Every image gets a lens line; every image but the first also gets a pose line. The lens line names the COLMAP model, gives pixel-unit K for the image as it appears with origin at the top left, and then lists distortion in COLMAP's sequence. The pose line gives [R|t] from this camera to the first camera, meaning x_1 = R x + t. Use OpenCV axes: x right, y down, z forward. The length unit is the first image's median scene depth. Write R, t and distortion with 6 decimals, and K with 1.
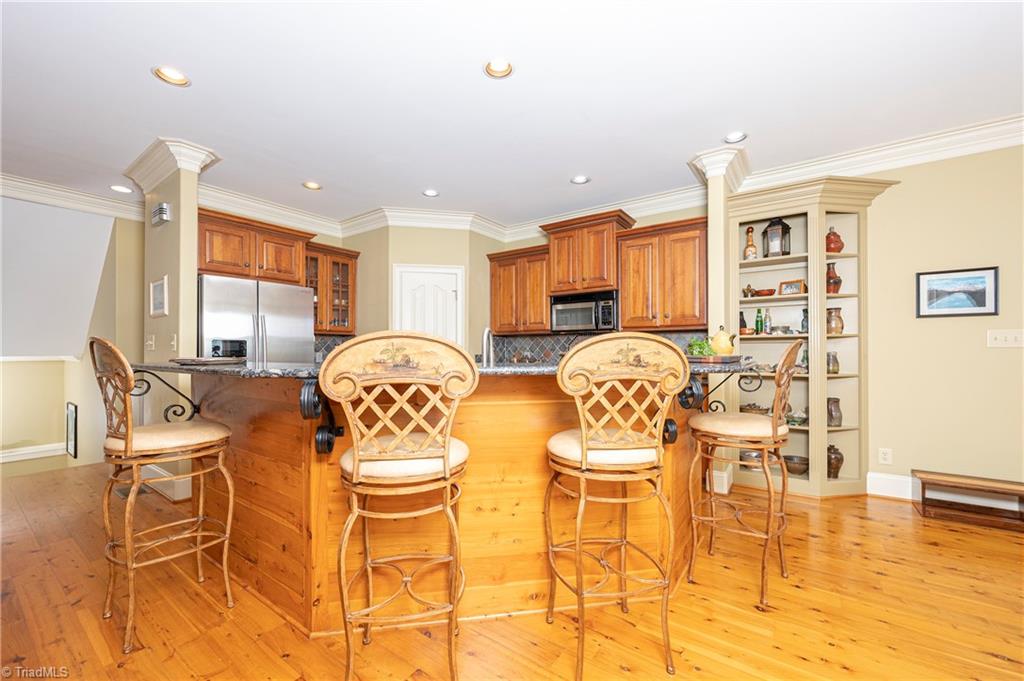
lens RADIAL K [[416.1, 0, 512.3], [0, 416.1, 345.6], [0, 0, 1]] dist [-0.006747, 0.000823]
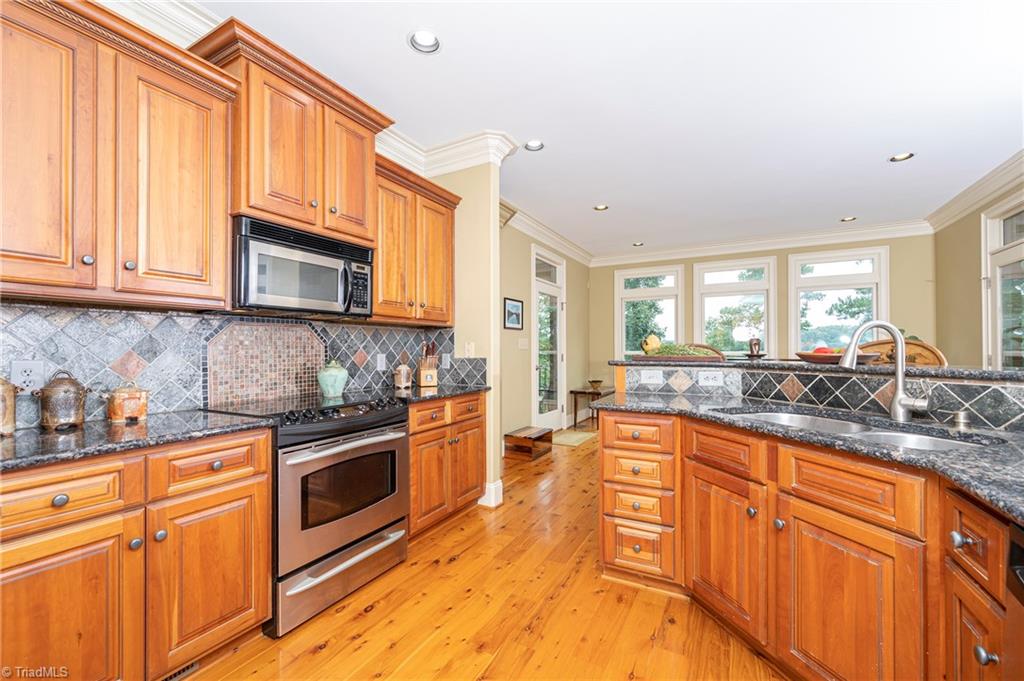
lens RADIAL K [[416.1, 0, 508.8], [0, 416.1, 348.0], [0, 0, 1]] dist [-0.006747, 0.000823]
pose [[-0.122080, 0.008983, 0.992480, -0.365740], [-0.001056, 0.999957, -0.009181, 0.012471], [-0.992520, -0.002169, -0.122066, 0.873447]]
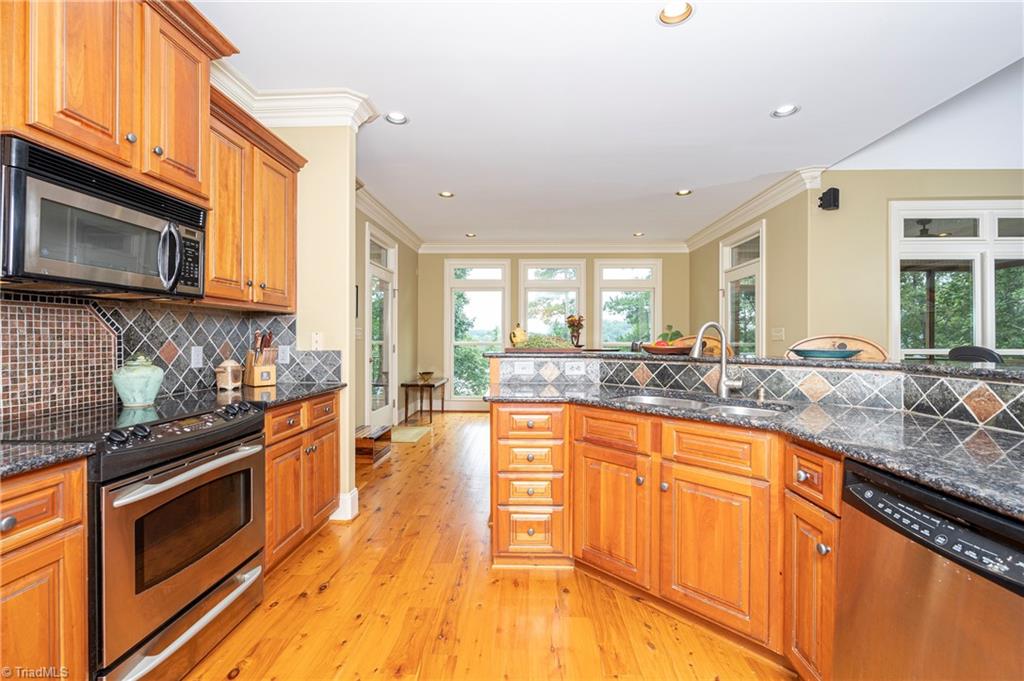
lens RADIAL K [[437.6, 0, 511.1], [0, 437.6, 340.3], [0, 0, 1]] dist [-0.008232, 0.000519]
pose [[-0.556244, 0.000296, 0.831019, -0.334716], [-0.003792, 0.999989, -0.002894, 0.008536], [-0.831010, -0.004761, -0.556237, 0.980996]]
